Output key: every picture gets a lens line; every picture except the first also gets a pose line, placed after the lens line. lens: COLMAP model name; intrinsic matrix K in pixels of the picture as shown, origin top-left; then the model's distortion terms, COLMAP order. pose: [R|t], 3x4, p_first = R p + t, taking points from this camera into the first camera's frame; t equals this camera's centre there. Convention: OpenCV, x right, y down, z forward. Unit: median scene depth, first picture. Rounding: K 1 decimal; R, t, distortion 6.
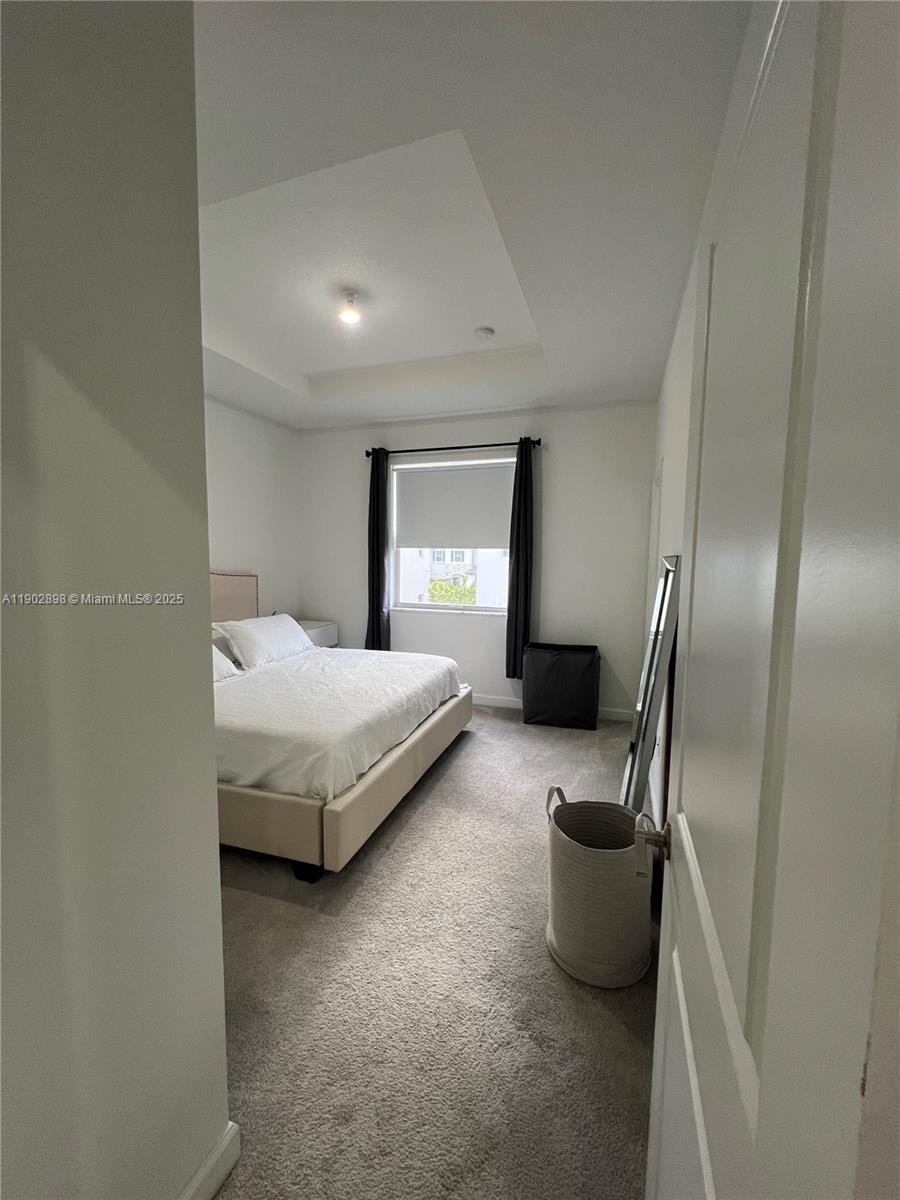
lens RADIAL K [[483.4, 0, 449.5], [0, 483.4, 600.0], [0, 0, 1]] dist [-0.003776, 0.001284]
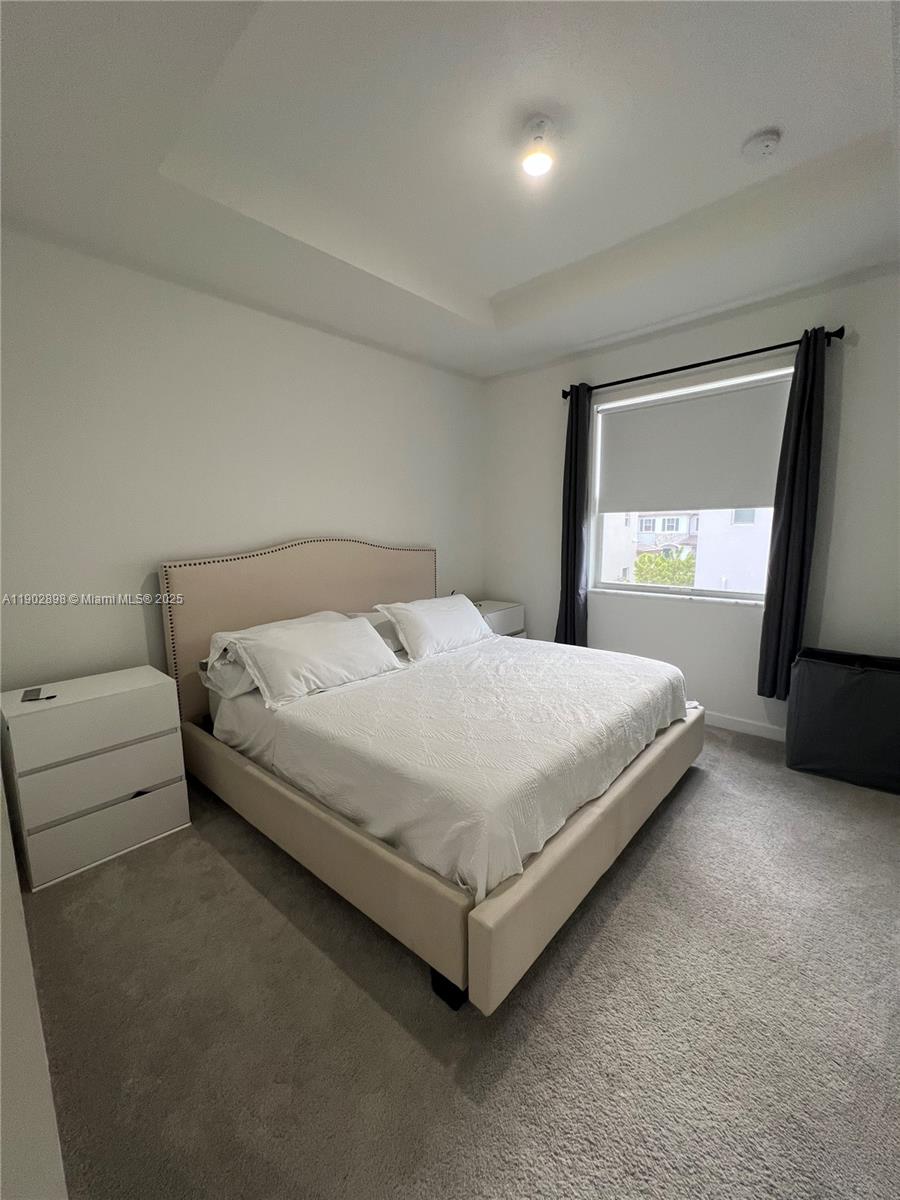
lens RADIAL K [[483.4, 0, 448.2], [0, 483.4, 600.0], [0, 0, 1]] dist [-0.003776, 0.001284]
pose [[0.917373, 0.034039, -0.396570, -0.023245], [-0.010950, 0.998118, 0.060343, -0.014161], [0.397878, -0.051014, 0.916019, 0.222661]]
